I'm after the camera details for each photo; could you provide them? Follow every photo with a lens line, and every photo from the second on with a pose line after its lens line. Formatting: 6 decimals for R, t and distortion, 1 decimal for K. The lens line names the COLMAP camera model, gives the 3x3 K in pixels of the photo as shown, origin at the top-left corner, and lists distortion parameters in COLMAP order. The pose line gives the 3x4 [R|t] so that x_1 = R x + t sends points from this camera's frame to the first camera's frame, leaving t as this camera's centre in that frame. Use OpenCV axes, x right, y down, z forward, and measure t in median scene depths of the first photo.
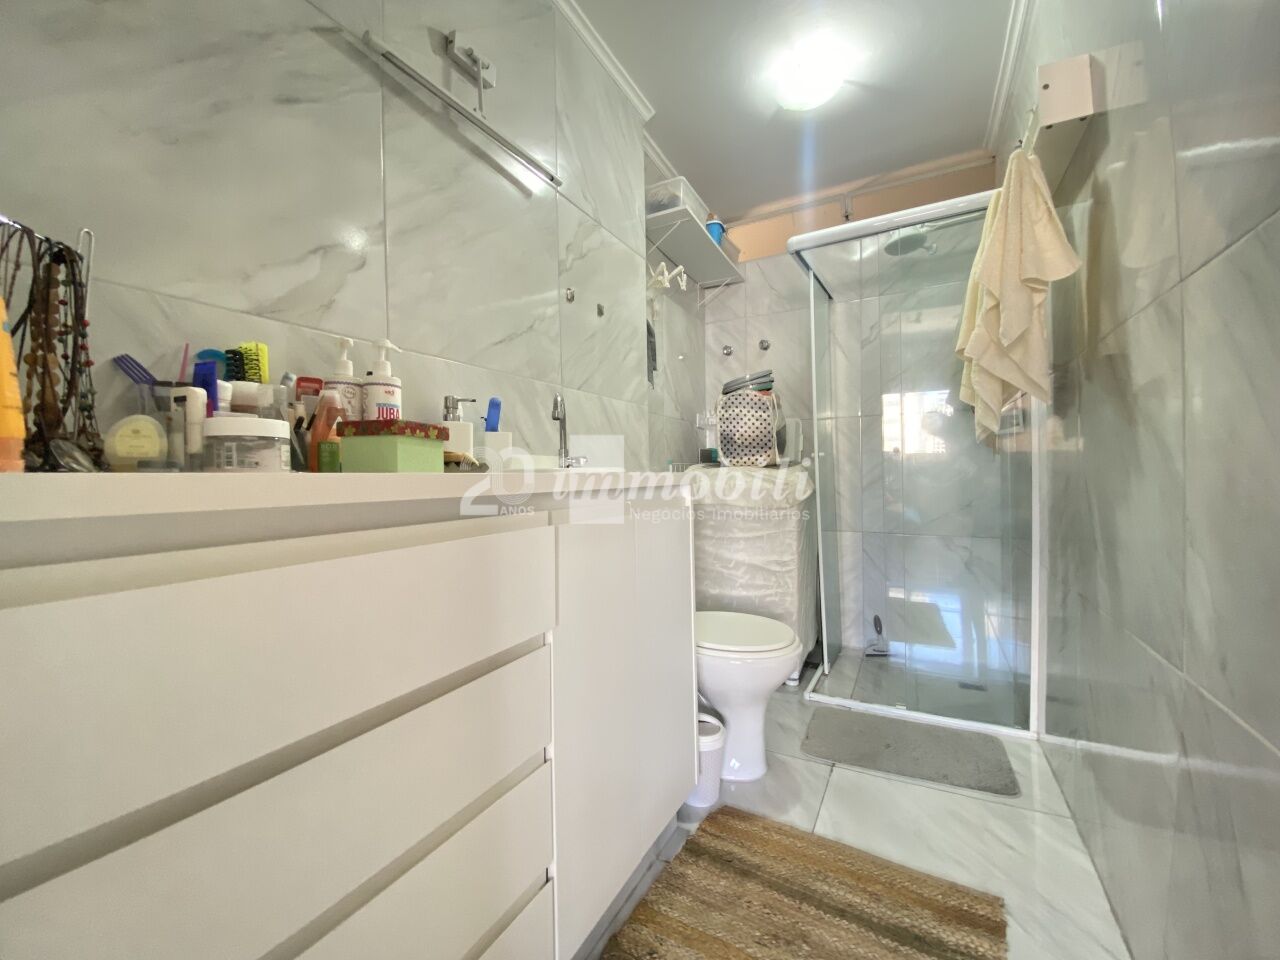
lens RADIAL K [[514.3, 0, 642.7], [0, 514.3, 479.4], [0, 0, 1]] dist [0.001903, -0.006703]
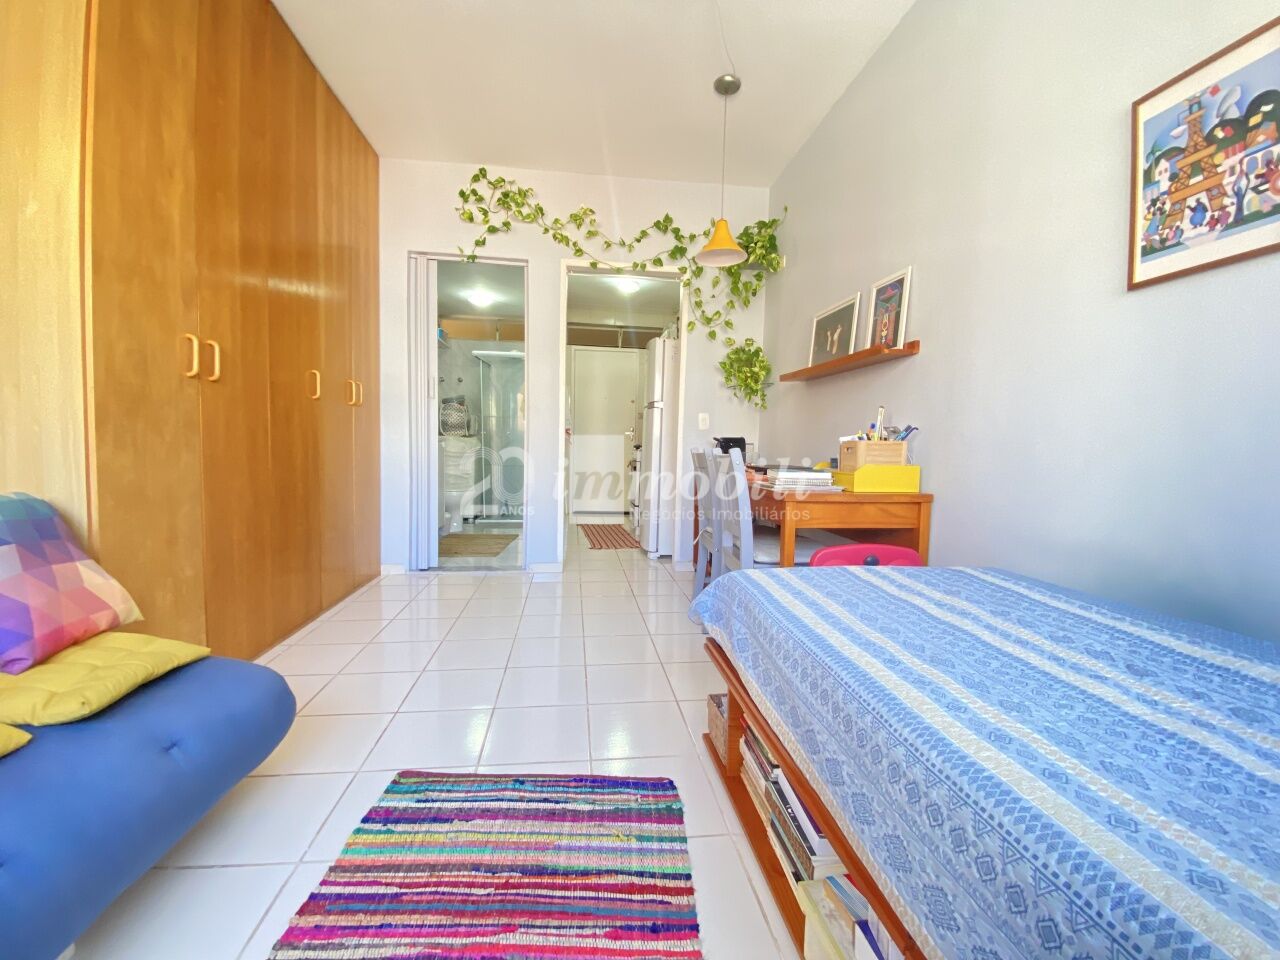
lens RADIAL K [[514.3, 0, 639.4], [0, 514.3, 473.8], [0, 0, 1]] dist [0.001903, -0.006703]
pose [[0.812488, -0.001339, 0.582976, -0.463061], [-0.030115, 0.998566, 0.044264, 0.017854], [-0.582199, -0.053521, 0.811283, -1.368791]]
